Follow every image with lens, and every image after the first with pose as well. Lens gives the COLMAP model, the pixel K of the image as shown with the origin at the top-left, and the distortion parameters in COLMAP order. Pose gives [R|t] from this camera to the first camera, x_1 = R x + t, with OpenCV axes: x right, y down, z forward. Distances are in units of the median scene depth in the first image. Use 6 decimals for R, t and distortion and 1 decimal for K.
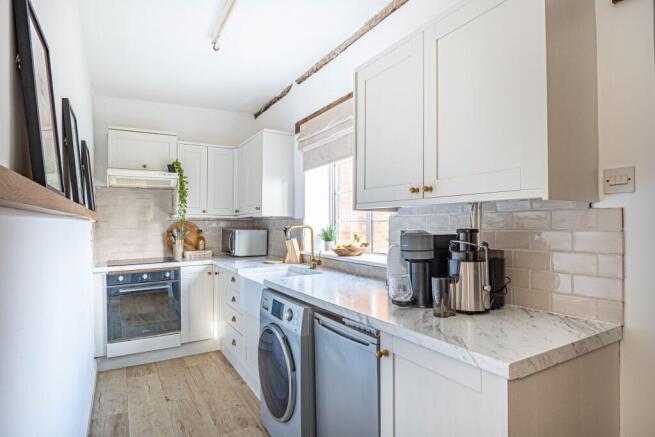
lens RADIAL K [[365.6, 0, 324.0], [0, 365.6, 218.2], [0, 0, 1]] dist [-0.016093, -0.001499]
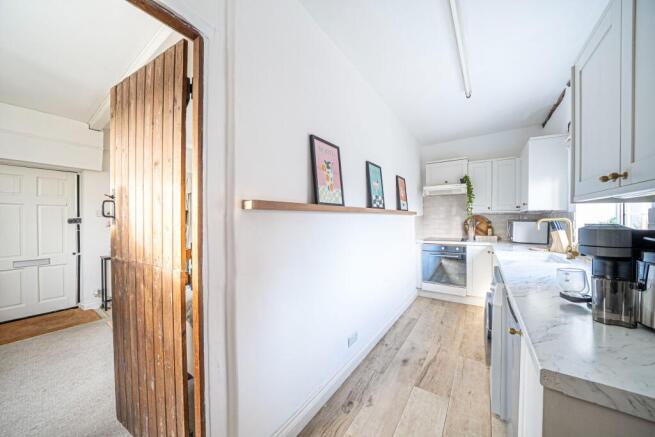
lens RADIAL K [[226.8, 0, 326.9], [0, 226.8, 218.3], [0, 0, 1]] dist [-0.022802, 0.001103]
pose [[0.426019, 0.005753, -0.904696, 0.244742], [0.013418, 0.999830, 0.012676, 0.002313], [0.904615, -0.017540, 0.425869, 0.087378]]
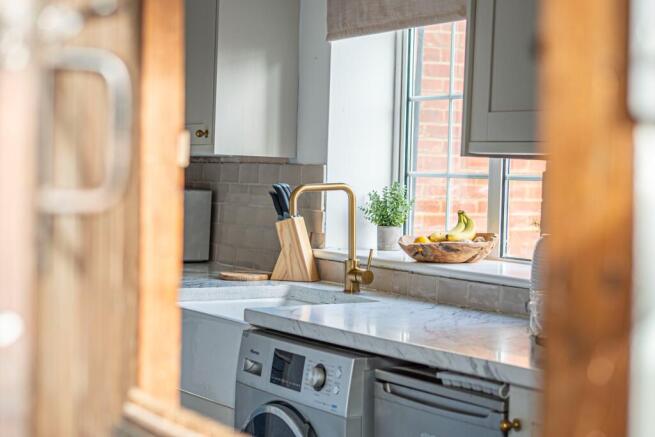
lens RADIAL K [[1387.7, 0, 327.0], [0, 1387.7, 218.7], [0, 0, 1]] dist [-0.103323, 0.000000]
pose [[0.999547, 0.029917, 0.003238, -0.063064], [-0.030044, 0.998239, 0.051153, -0.018756], [-0.001702, -0.051228, 0.998686, -0.497927]]
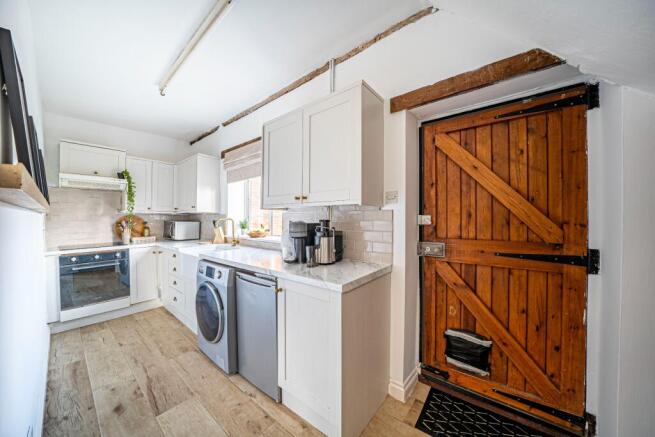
lens RADIAL K [[226.8, 0, 325.5], [0, 226.8, 218.9], [0, 0, 1]] dist [-0.022802, 0.001103]
pose [[0.933221, 0.004687, 0.359272, -0.010557], [-0.010049, 0.999864, 0.013059, 0.004686], [-0.359162, -0.015797, 0.933141, -0.044797]]
